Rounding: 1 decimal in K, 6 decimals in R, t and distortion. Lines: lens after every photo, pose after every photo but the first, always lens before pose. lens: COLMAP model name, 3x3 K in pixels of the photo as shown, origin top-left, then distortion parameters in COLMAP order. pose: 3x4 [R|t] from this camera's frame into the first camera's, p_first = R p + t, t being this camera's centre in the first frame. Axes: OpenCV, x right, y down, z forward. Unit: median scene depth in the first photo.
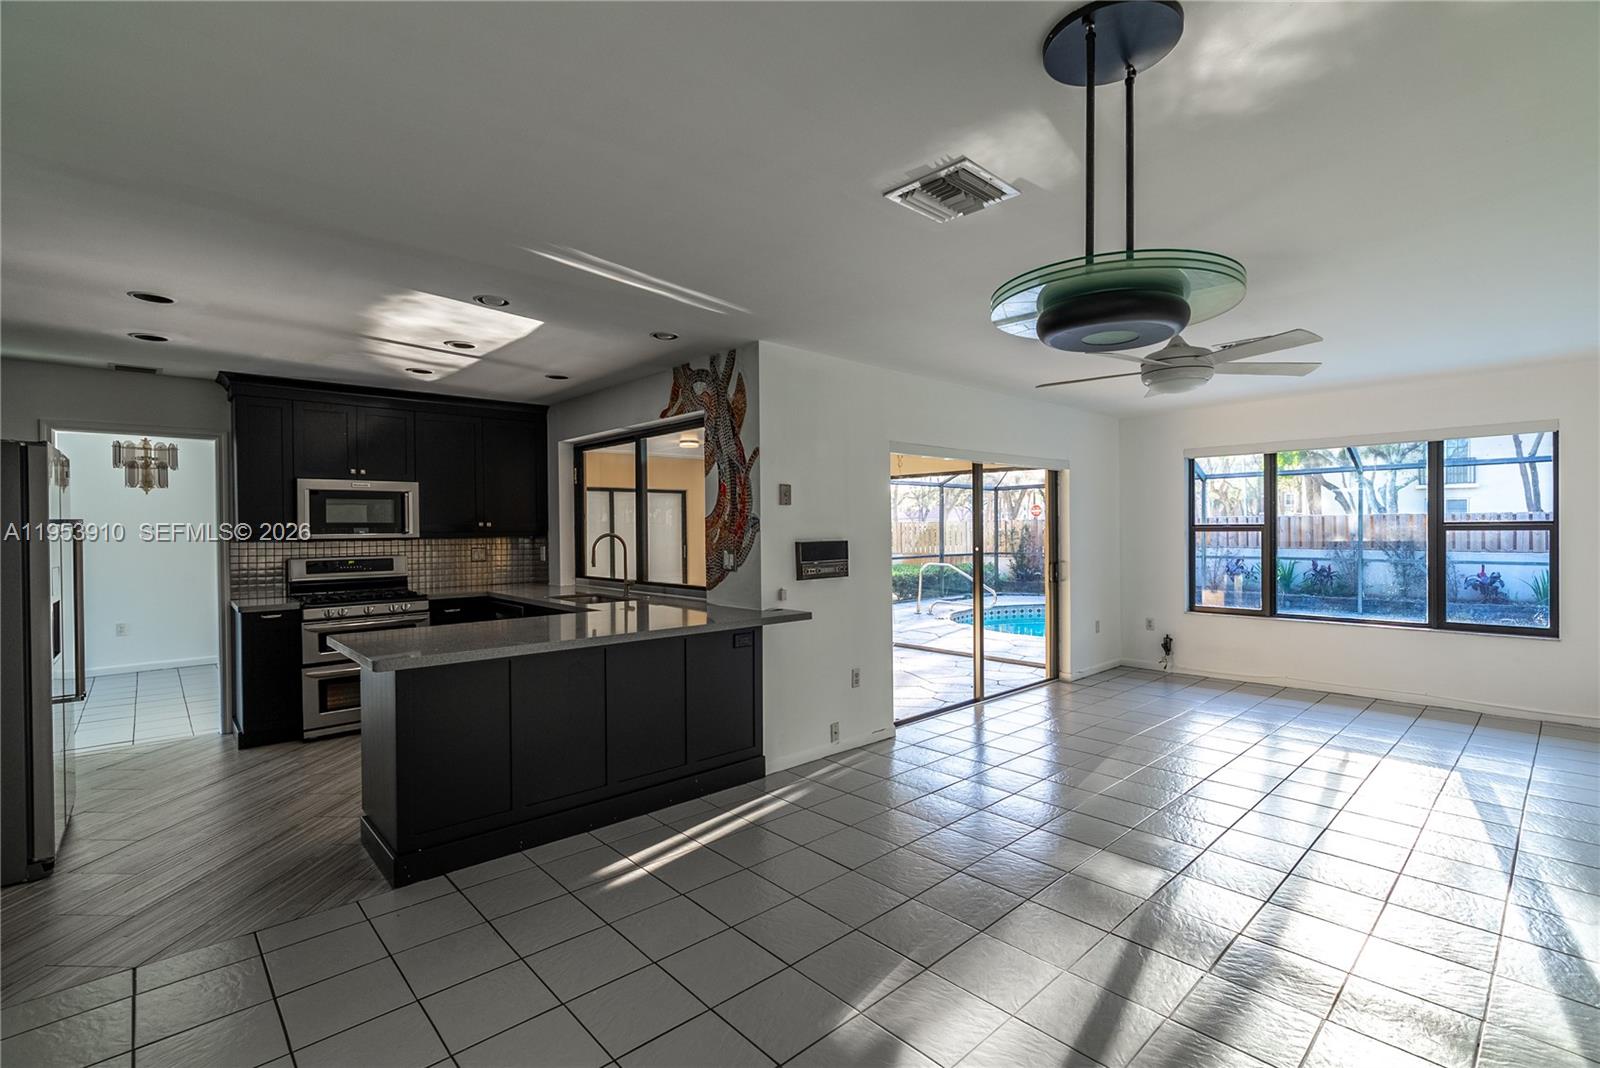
lens RADIAL K [[723.6, 0, 800.0], [0, 723.6, 534.0], [0, 0, 1]] dist [0.007515, -0.000094]
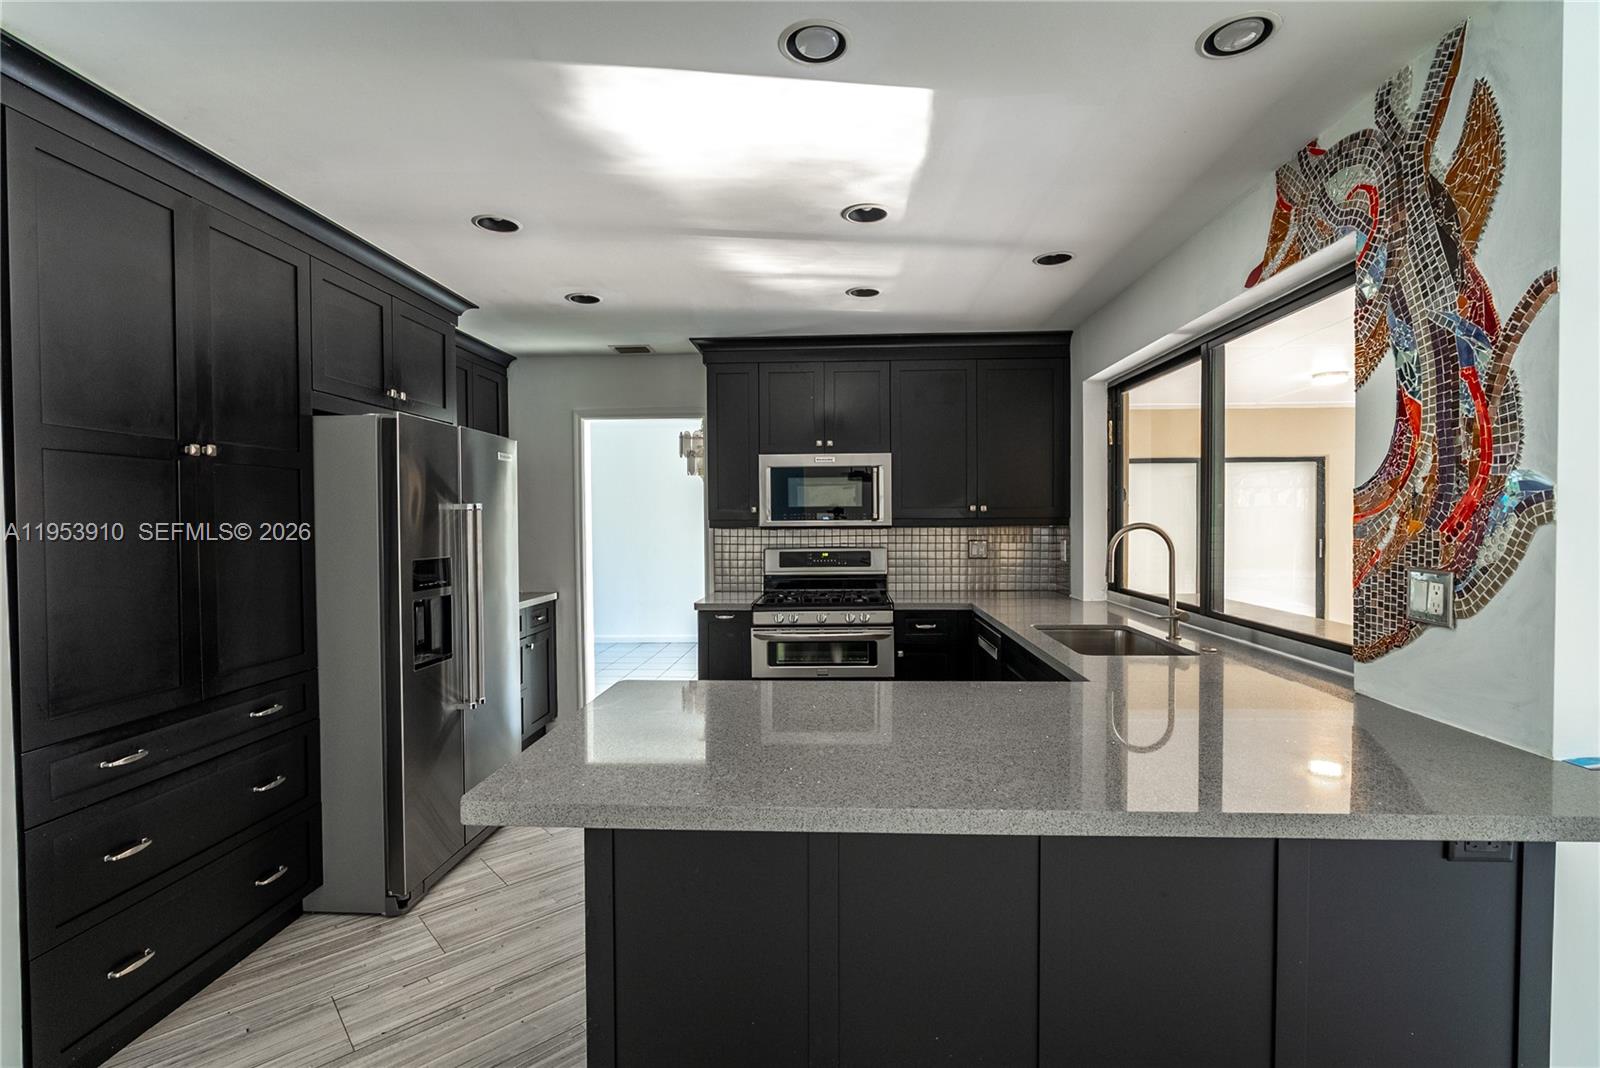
lens RADIAL K [[743.9, 0, 800.0], [0, 743.9, 534.0], [0, 0, 1]] dist [-0.002837, -0.000709]
pose [[0.713322, 0.019499, -0.700565, -0.051400], [-0.005560, 0.999739, 0.022164, -0.003559], [0.700815, -0.011915, 0.713244, 0.414280]]
